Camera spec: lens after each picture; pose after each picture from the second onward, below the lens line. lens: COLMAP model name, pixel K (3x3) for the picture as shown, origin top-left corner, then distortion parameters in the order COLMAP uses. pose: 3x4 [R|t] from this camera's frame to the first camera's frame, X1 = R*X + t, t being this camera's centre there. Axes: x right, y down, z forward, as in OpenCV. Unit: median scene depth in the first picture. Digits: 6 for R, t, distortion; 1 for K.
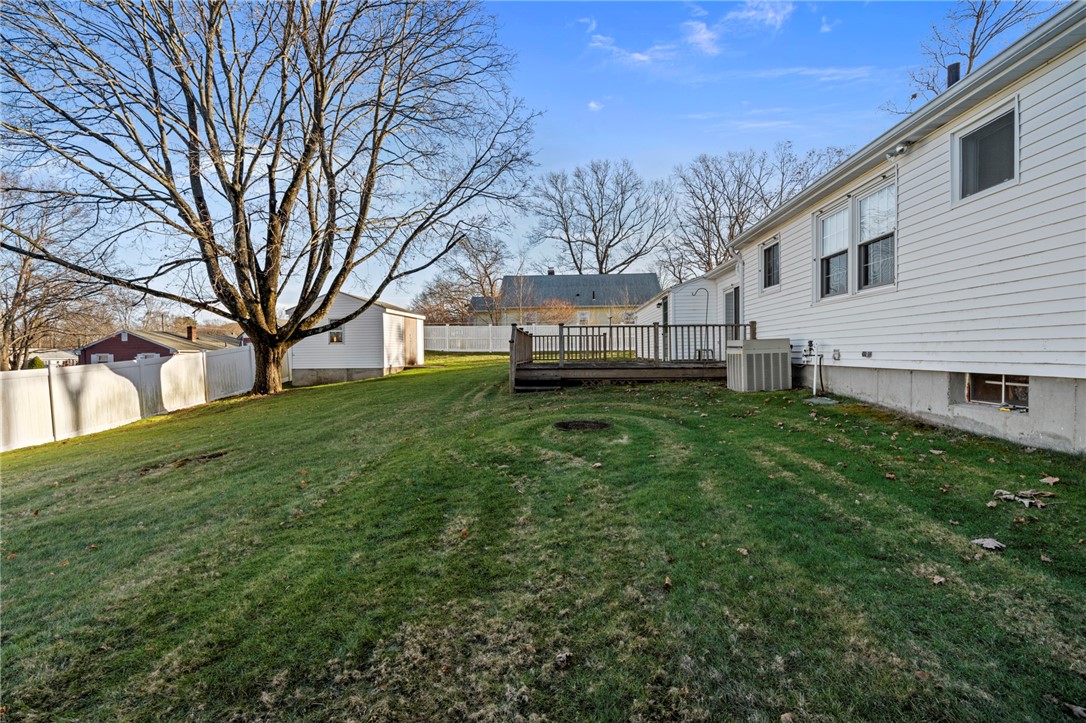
lens RADIAL K [[491.4, 0, 540.0], [0, 491.4, 356.4], [0, 0, 1]] dist [-0.000613, 0.000617]
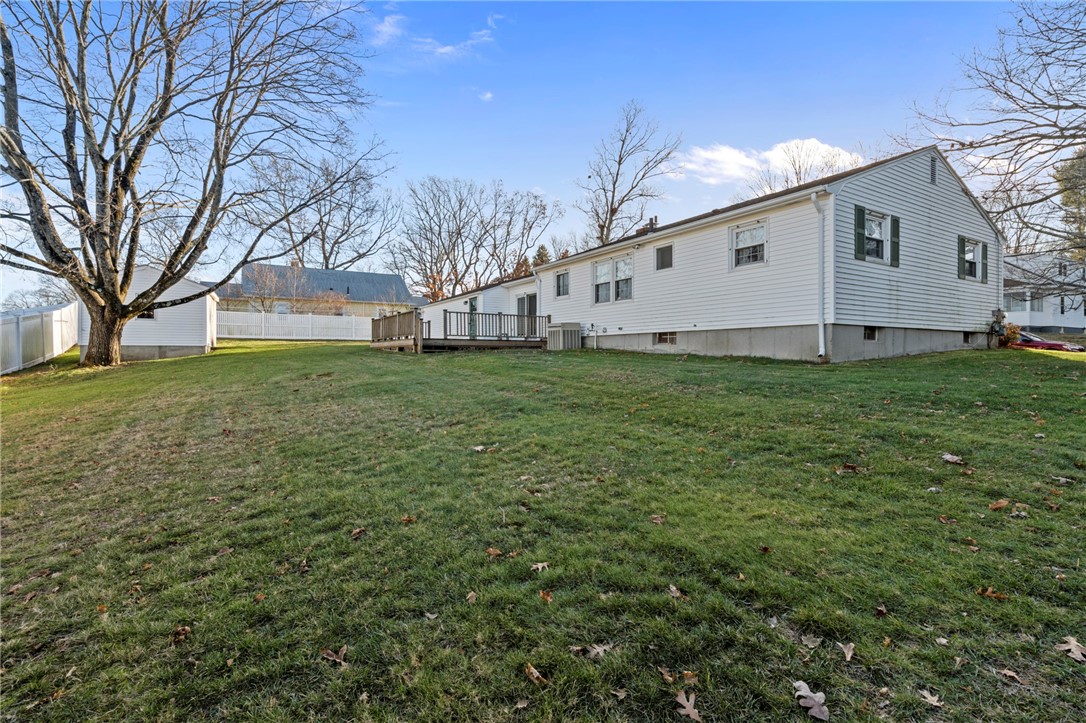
lens RADIAL K [[491.4, 0, 540.0], [0, 491.4, 356.4], [0, 0, 1]] dist [-0.000613, 0.000617]
pose [[0.823899, 0.007061, 0.566693, -0.525830], [-0.004463, 0.999972, -0.005972, 0.078152], [-0.566719, 0.002391, 0.823907, -0.383888]]
